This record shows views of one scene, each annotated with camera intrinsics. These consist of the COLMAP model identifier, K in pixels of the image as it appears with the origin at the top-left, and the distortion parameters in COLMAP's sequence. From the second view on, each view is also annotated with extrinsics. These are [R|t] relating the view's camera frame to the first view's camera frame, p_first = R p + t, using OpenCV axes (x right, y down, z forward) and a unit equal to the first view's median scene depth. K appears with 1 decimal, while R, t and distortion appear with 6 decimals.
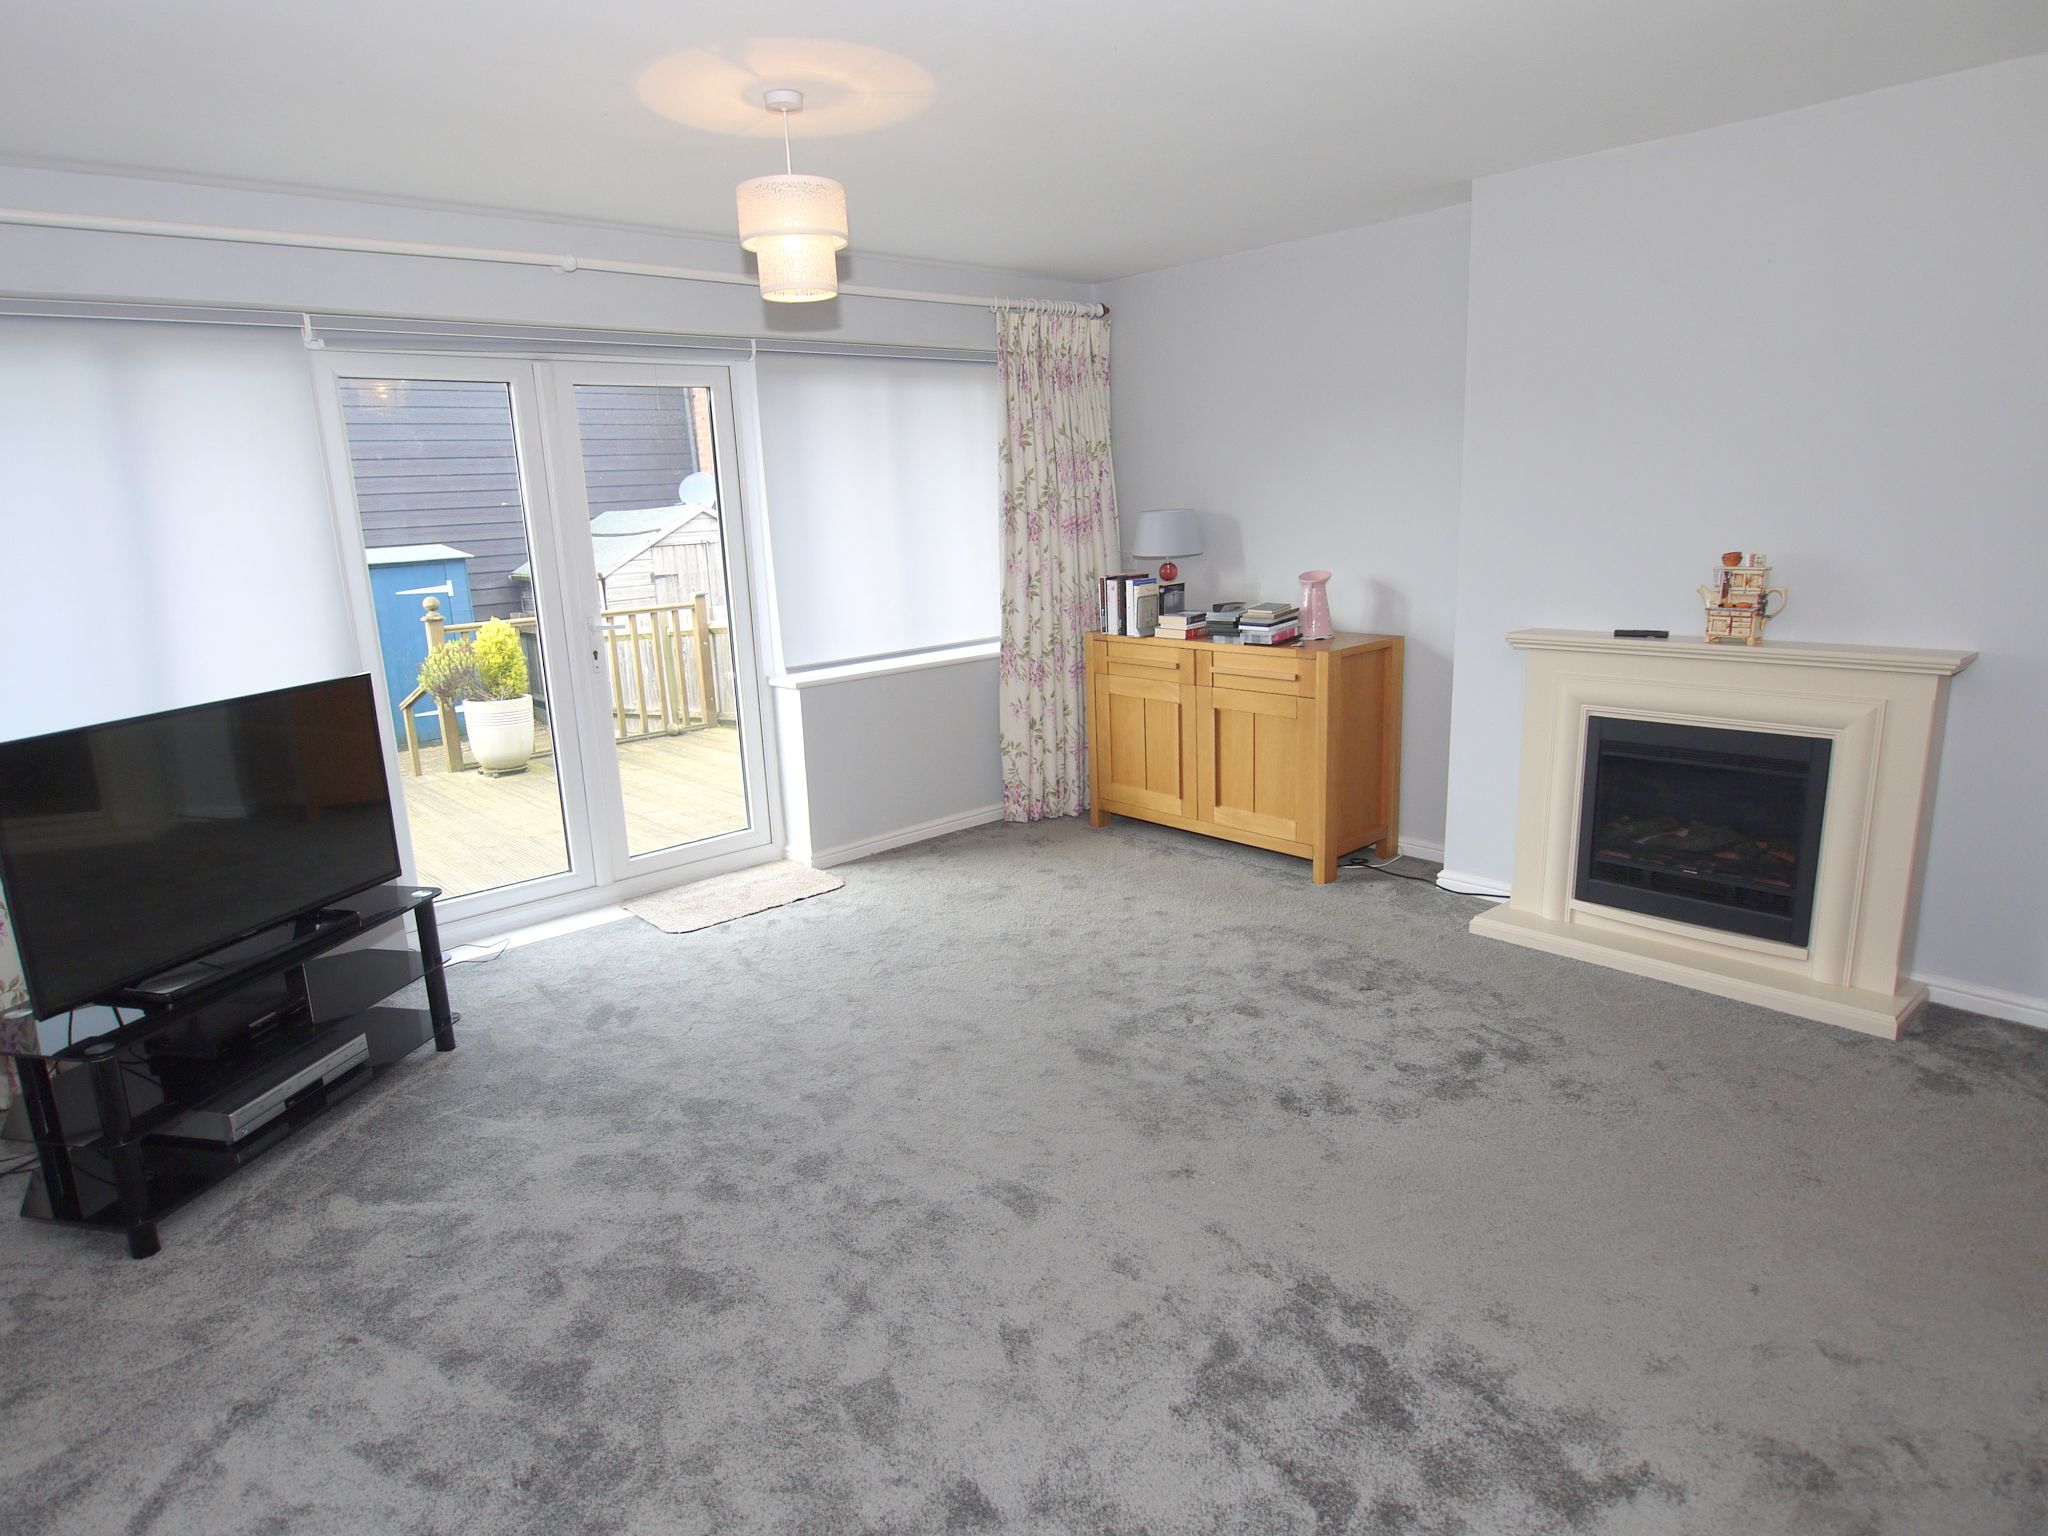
lens RADIAL K [[1185.8, 0, 1024.0], [0, 1185.8, 768.0], [0, 0, 1]] dist [0.001686, 0.000264]
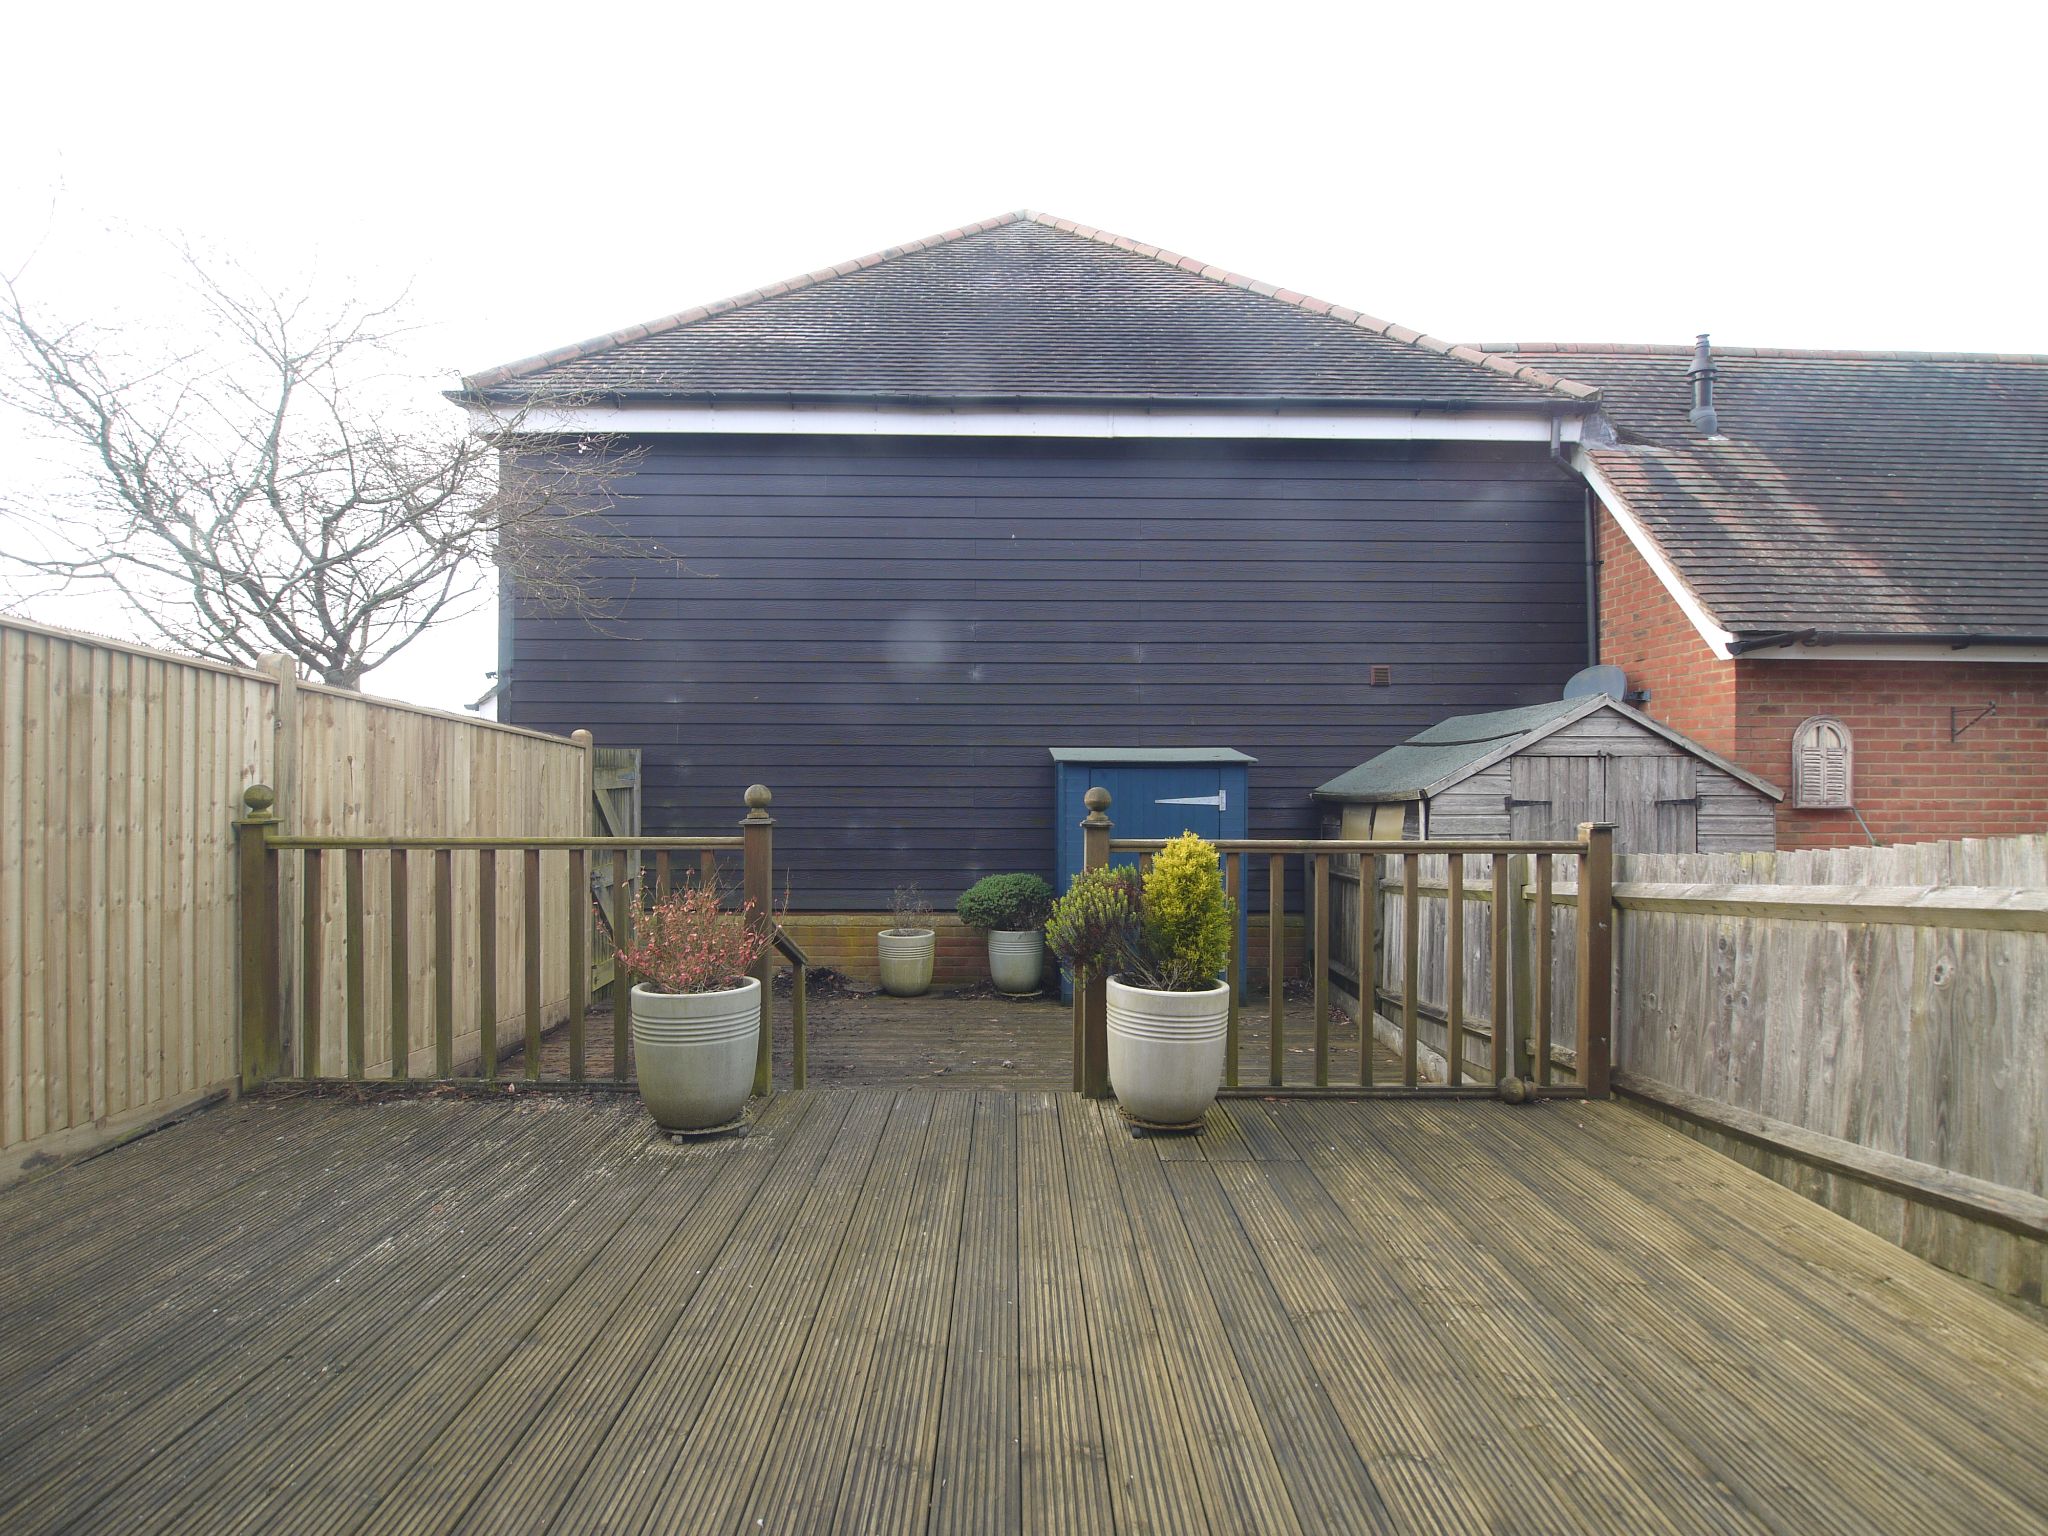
lens RADIAL K [[1062.9, 0, 1024.0], [0, 1062.9, 768.0], [0, 0, 1]] dist [-0.002069, -0.000279]
pose [[0.741479, 0.038146, -0.669891, -0.155679], [-0.182445, 0.972228, -0.146581, -0.060952], [0.645696, 0.230905, 0.727846, 0.515219]]
